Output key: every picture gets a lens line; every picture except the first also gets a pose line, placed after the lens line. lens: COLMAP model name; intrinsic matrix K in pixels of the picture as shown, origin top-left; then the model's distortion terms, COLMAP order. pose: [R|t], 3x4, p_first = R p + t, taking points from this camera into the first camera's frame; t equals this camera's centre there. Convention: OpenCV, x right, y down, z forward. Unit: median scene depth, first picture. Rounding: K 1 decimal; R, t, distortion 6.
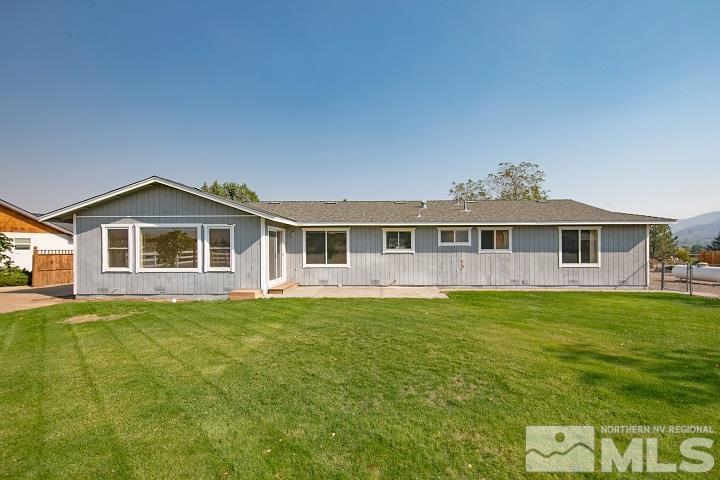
lens RADIAL K [[299.4, 0, 377.8], [0, 299.4, 251.7], [0, 0, 1]] dist [-0.001155, 0.000035]
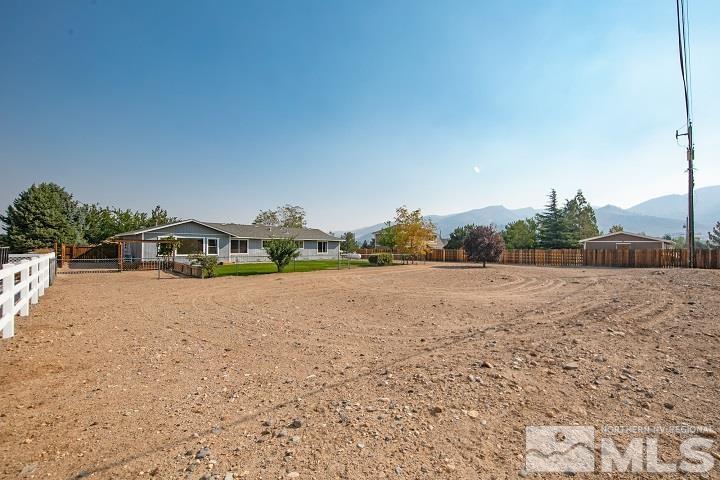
lens RADIAL K [[299.4, 0, 365.4], [0, 299.4, 244.5], [0, 0, 1]] dist [-0.001155, 0.000035]
pose [[0.707923, 0.014958, 0.706131, -1.203955], [-0.003454, 0.999837, -0.017717, 0.008658], [-0.706281, 0.010104, 0.707859, -1.514526]]
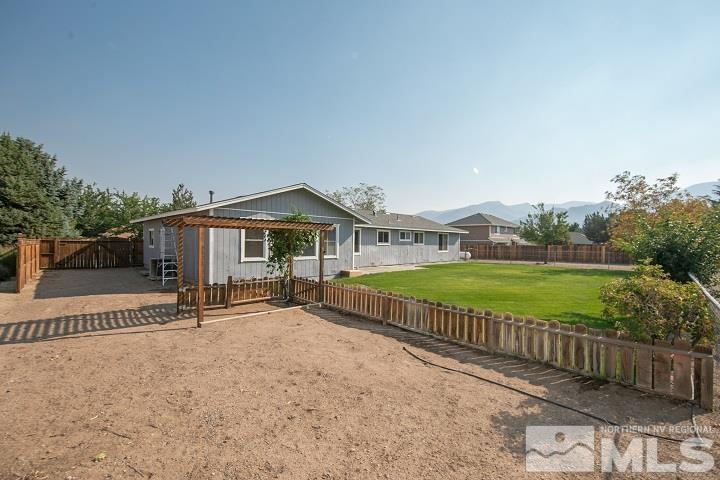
lens RADIAL K [[299.4, 0, 365.1], [0, 299.4, 243.2], [0, 0, 1]] dist [-0.001155, 0.000035]
pose [[0.699572, 0.008479, 0.714512, -1.155222], [-0.004486, 0.999962, -0.007474, 0.005778], [-0.714548, 0.002023, 0.699584, -0.048538]]
